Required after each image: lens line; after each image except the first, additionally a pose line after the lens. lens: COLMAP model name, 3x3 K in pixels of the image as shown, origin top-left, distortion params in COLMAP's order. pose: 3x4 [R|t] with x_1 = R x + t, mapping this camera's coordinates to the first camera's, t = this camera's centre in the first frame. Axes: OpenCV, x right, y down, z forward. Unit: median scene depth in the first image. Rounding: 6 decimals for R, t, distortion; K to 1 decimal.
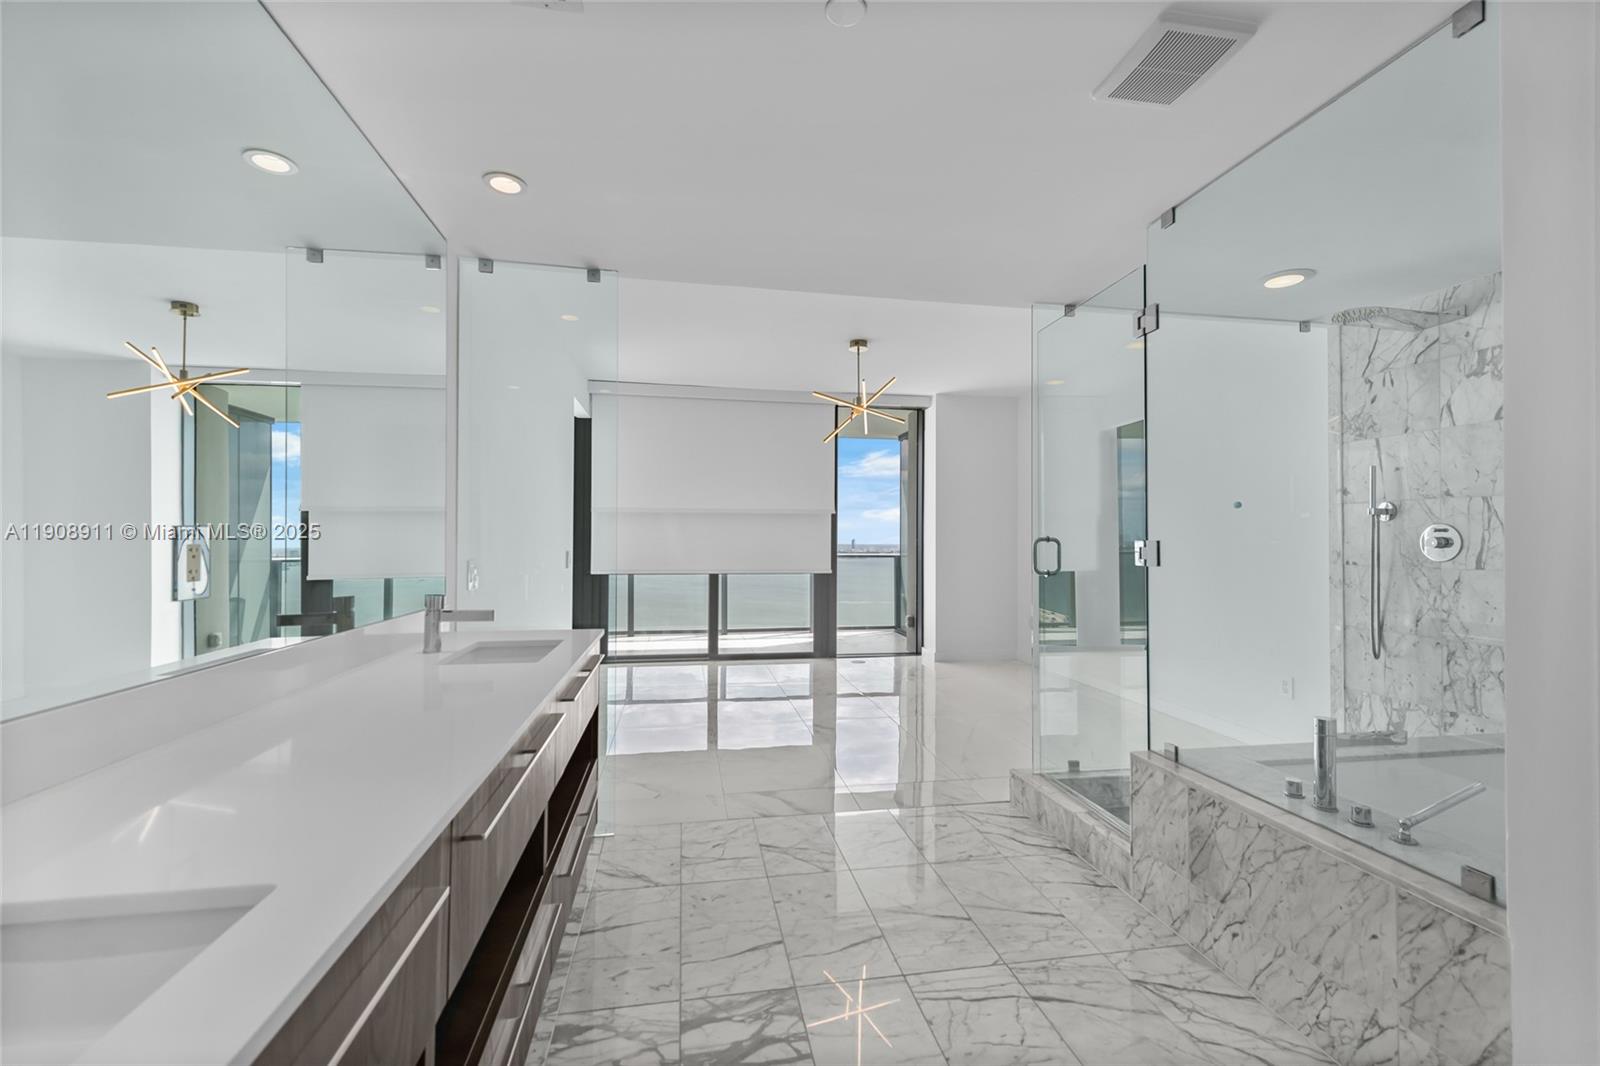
lens RADIAL K [[662.6, 0, 801.0], [0, 662.6, 537.2], [0, 0, 1]] dist [0.006249, -0.002483]
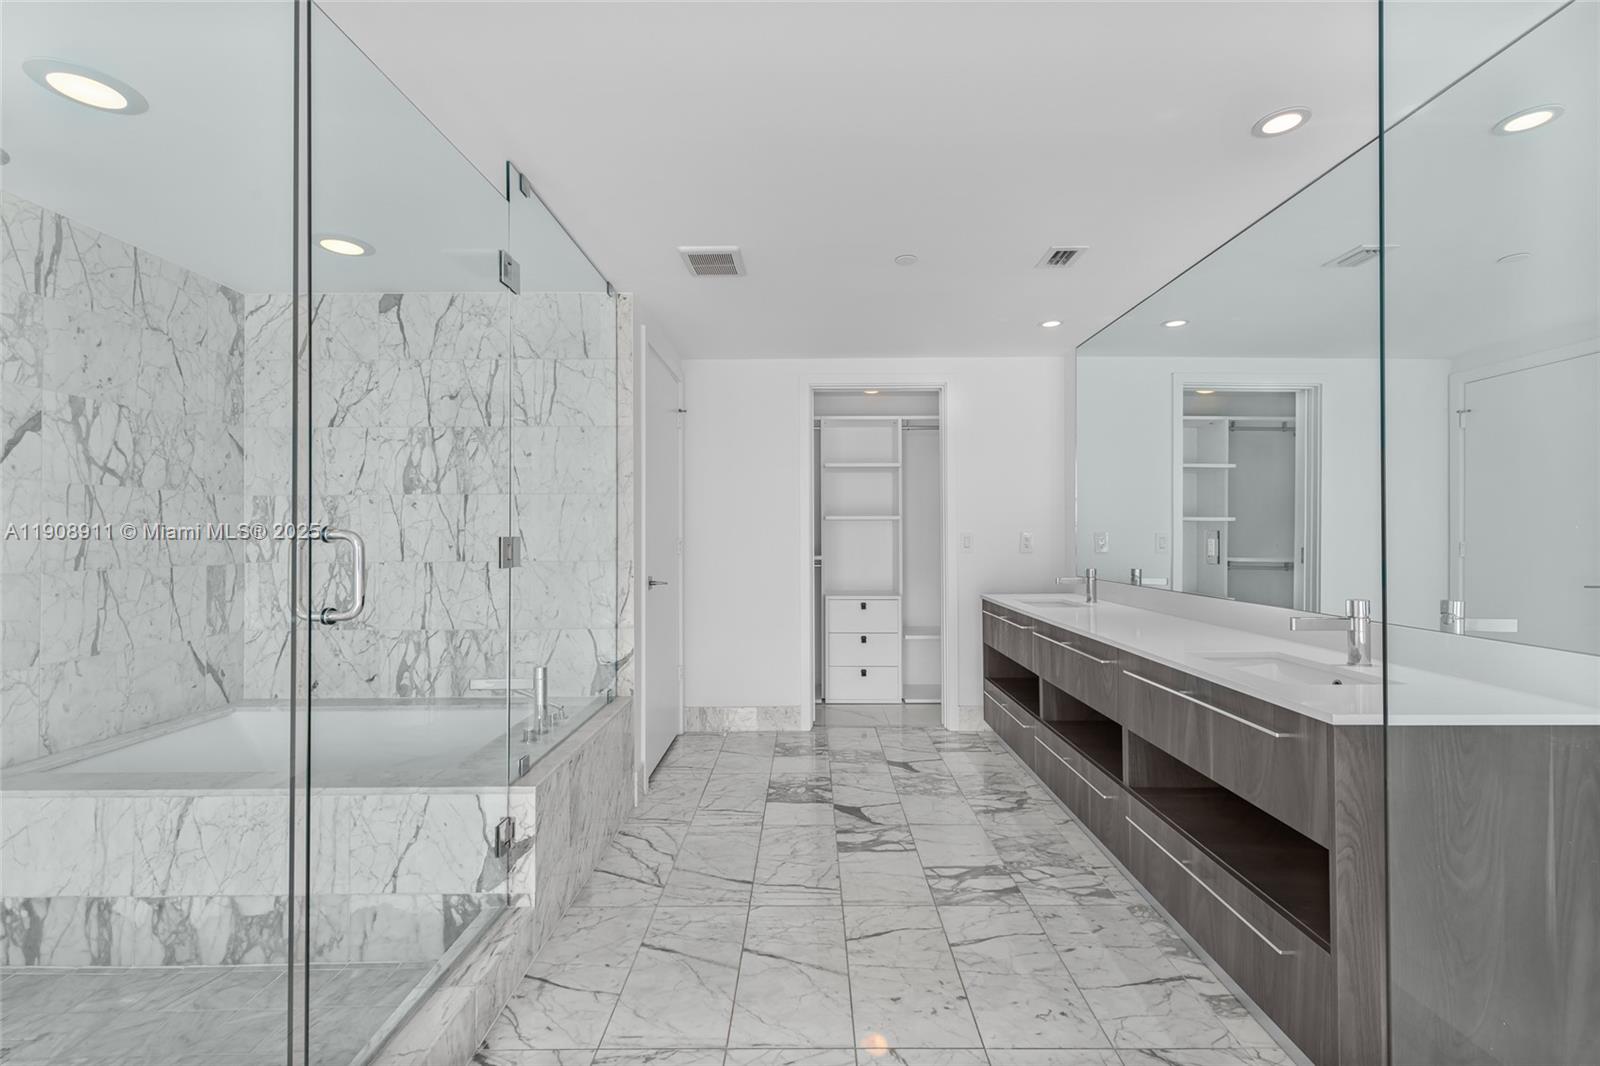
lens RADIAL K [[662.6, 0, 818.6], [0, 662.6, 530.9], [0, 0, 1]] dist [0.006249, -0.002483]
pose [[-0.986155, 0.000772, 0.165822, -0.000092], [-0.001257, 0.999926, -0.012129, 0.009299], [-0.165819, -0.012170, -0.986081, 2.043693]]
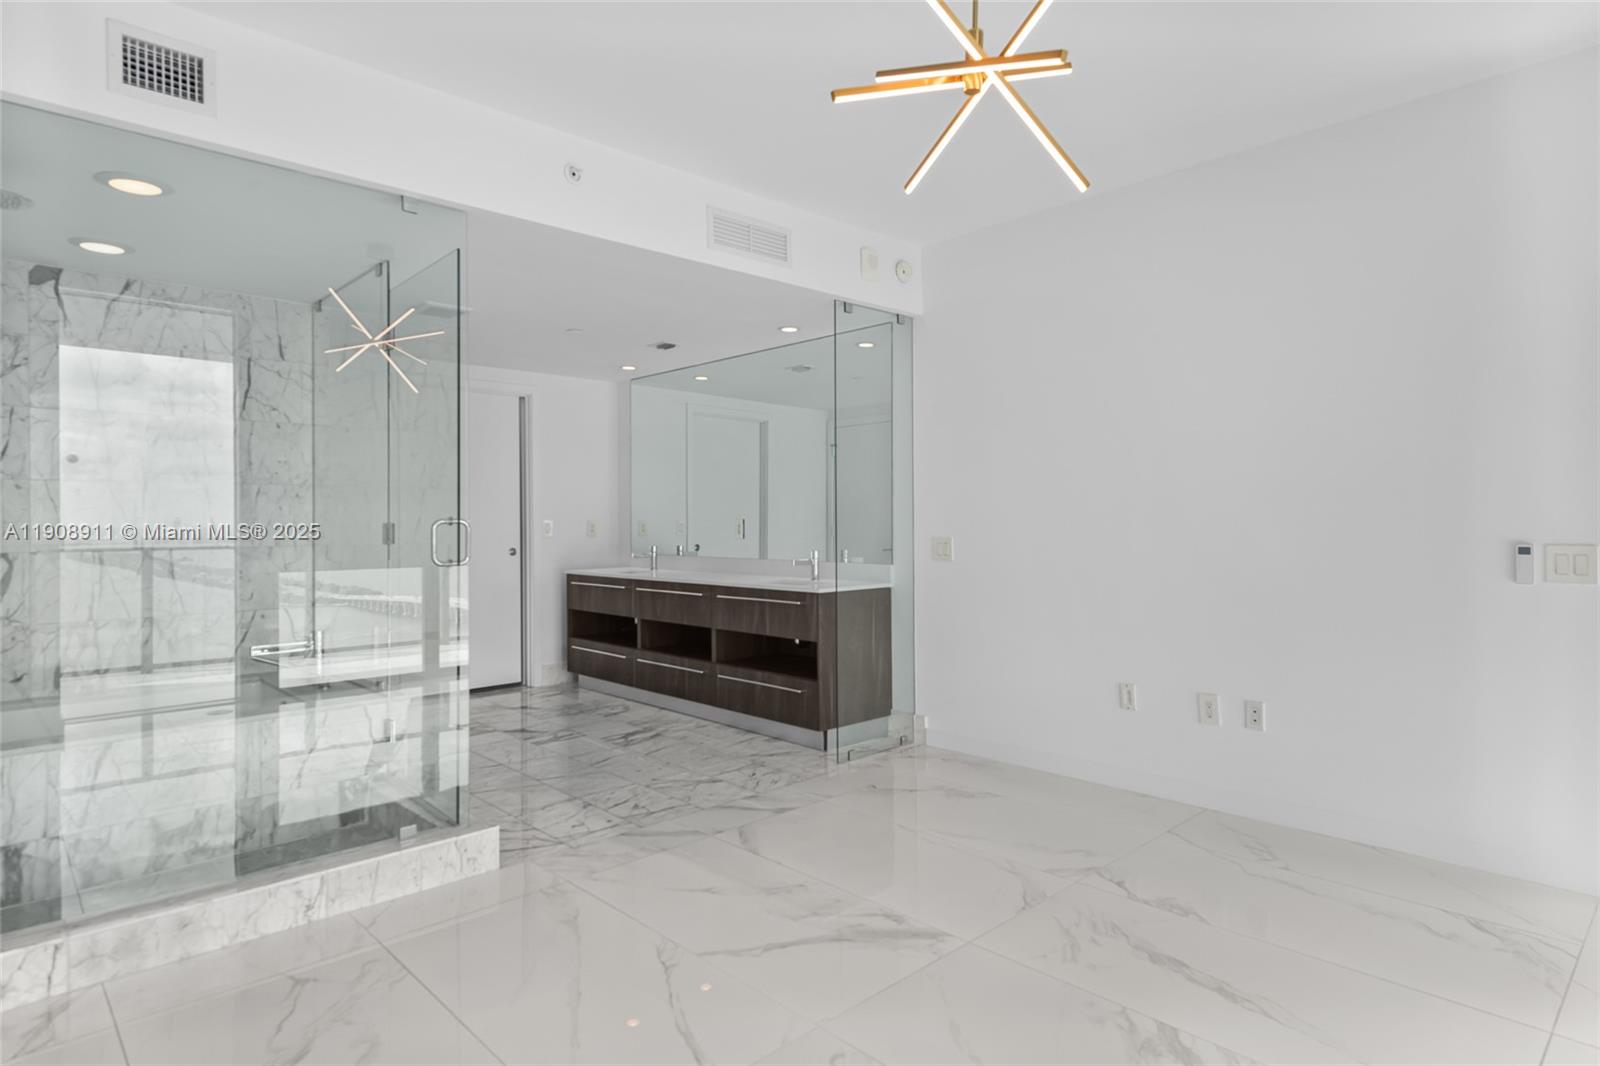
lens RADIAL K [[873.9, 0, 817.4], [0, 873.9, 529.6], [0, 0, 1]] dist [0.026291, -0.000536]
pose [[-0.819969, 0.007458, -0.572359, 0.921425], [0.007084, 0.999971, 0.002882, 0.021592], [0.572364, -0.001691, -0.819998, 3.184051]]
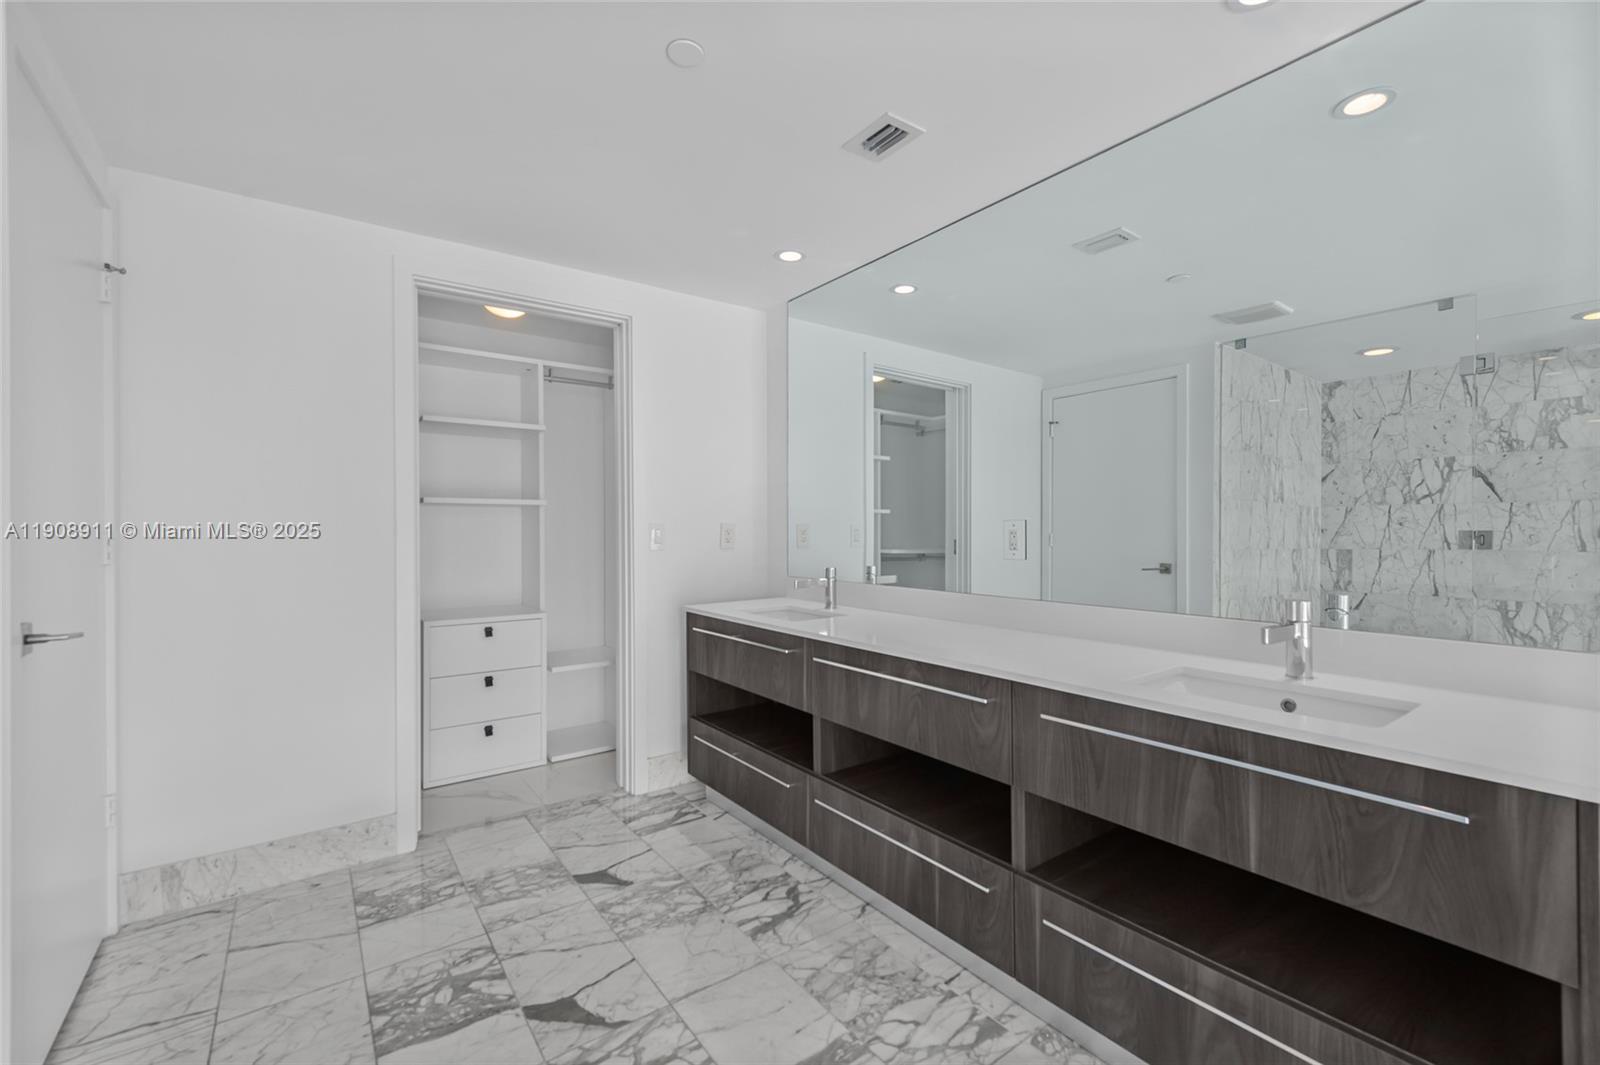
lens RADIAL K [[662.6, 0, 795.7], [0, 662.6, 527.7], [0, 0, 1]] dist [0.006249, -0.002483]
pose [[-0.894497, -0.000580, -0.447074, 0.282919], [0.003125, 0.999967, -0.007550, 0.012097], [0.447063, -0.008150, -0.894465, 1.454677]]
